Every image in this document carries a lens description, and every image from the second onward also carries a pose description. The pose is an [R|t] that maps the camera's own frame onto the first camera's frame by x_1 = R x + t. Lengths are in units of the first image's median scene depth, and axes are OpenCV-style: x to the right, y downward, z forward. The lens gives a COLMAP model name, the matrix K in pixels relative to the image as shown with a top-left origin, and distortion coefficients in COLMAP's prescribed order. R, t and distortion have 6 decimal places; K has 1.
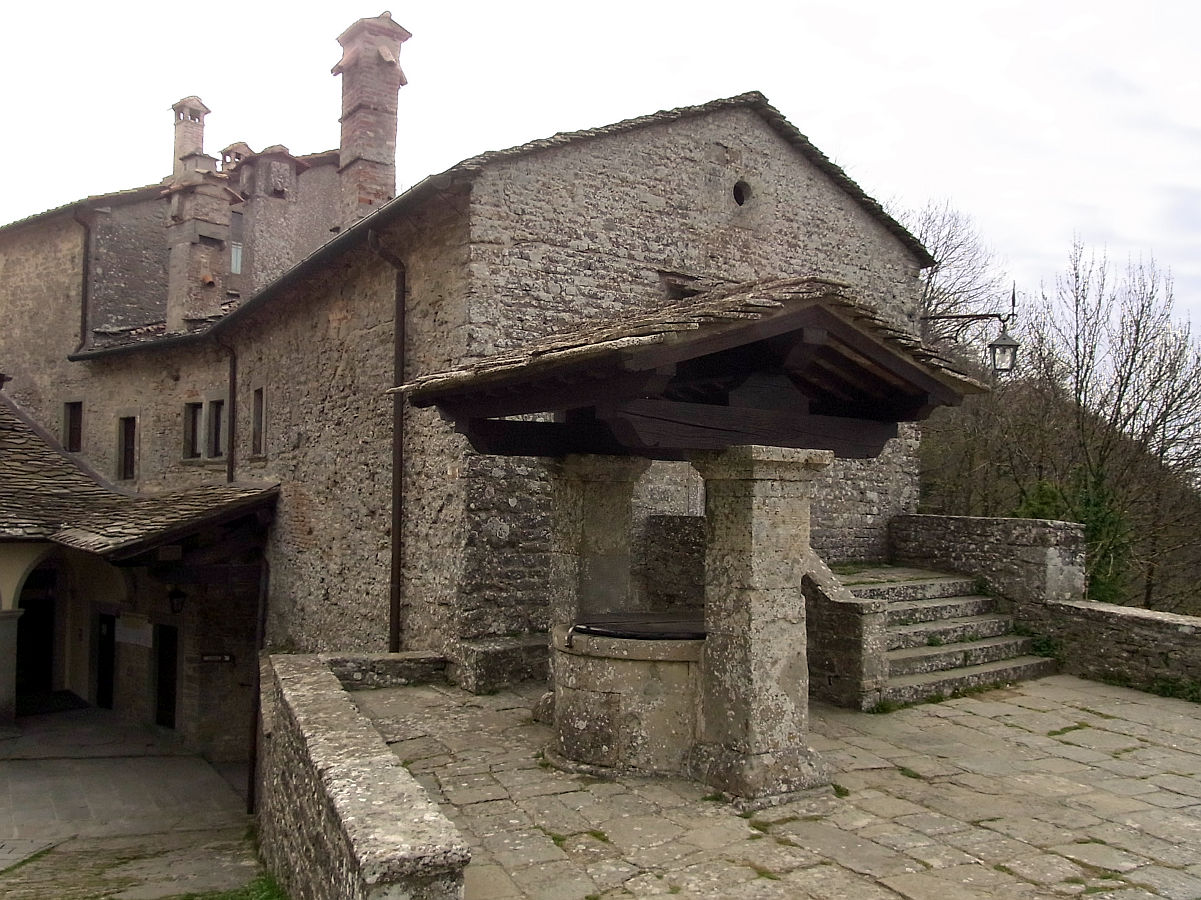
lens RADIAL K [[1028.6, 0, 597.4], [0, 1028.6, 473.6], [0, 0, 1]] dist [-0.077584, -0.007873]
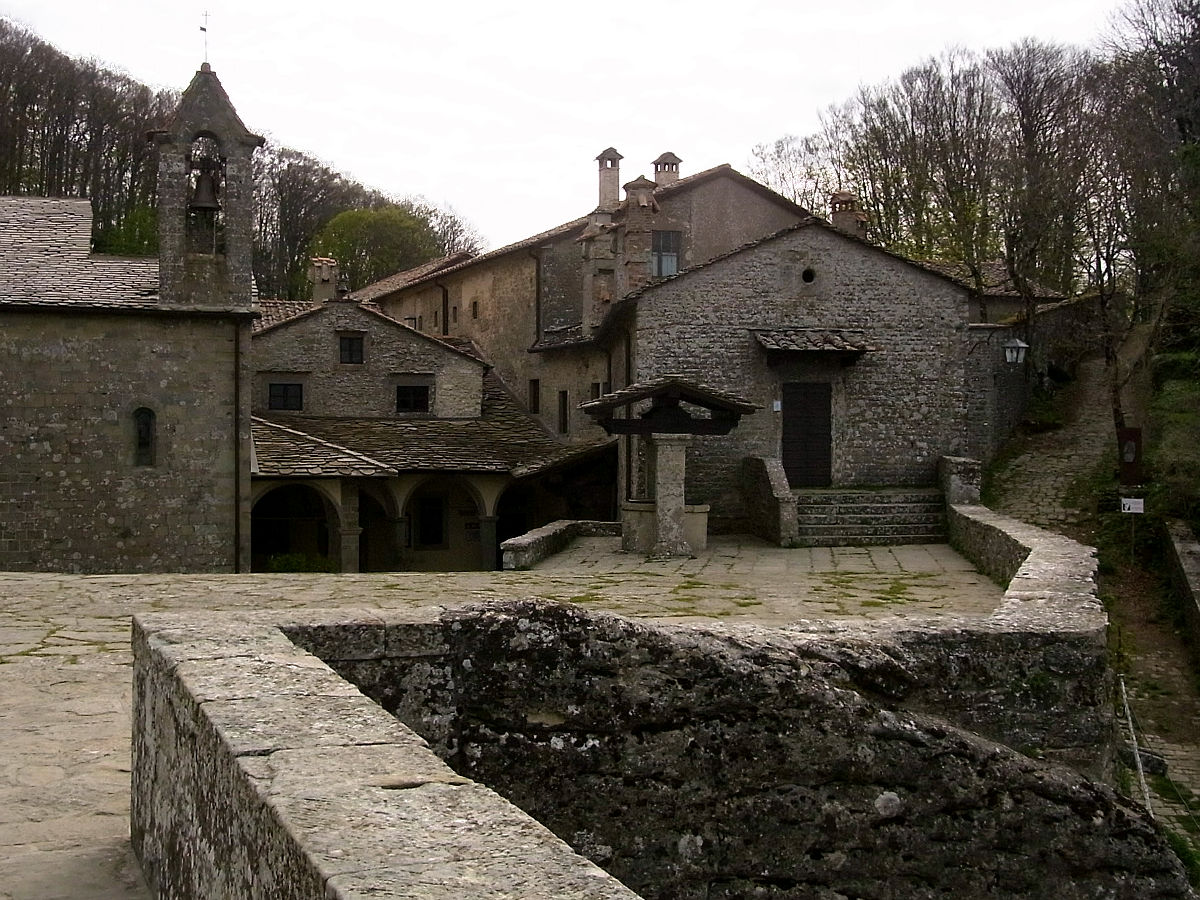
lens RADIAL K [[1118.0, 0, 600.9], [0, 1118.0, 453.1], [0, 0, 1]] dist [-0.016972, 0.000000]
pose [[0.886229, -0.003282, -0.463235, 0.642353], [0.021160, 0.999218, 0.033403, -0.034705], [0.462764, -0.039405, 0.885606, -0.805274]]
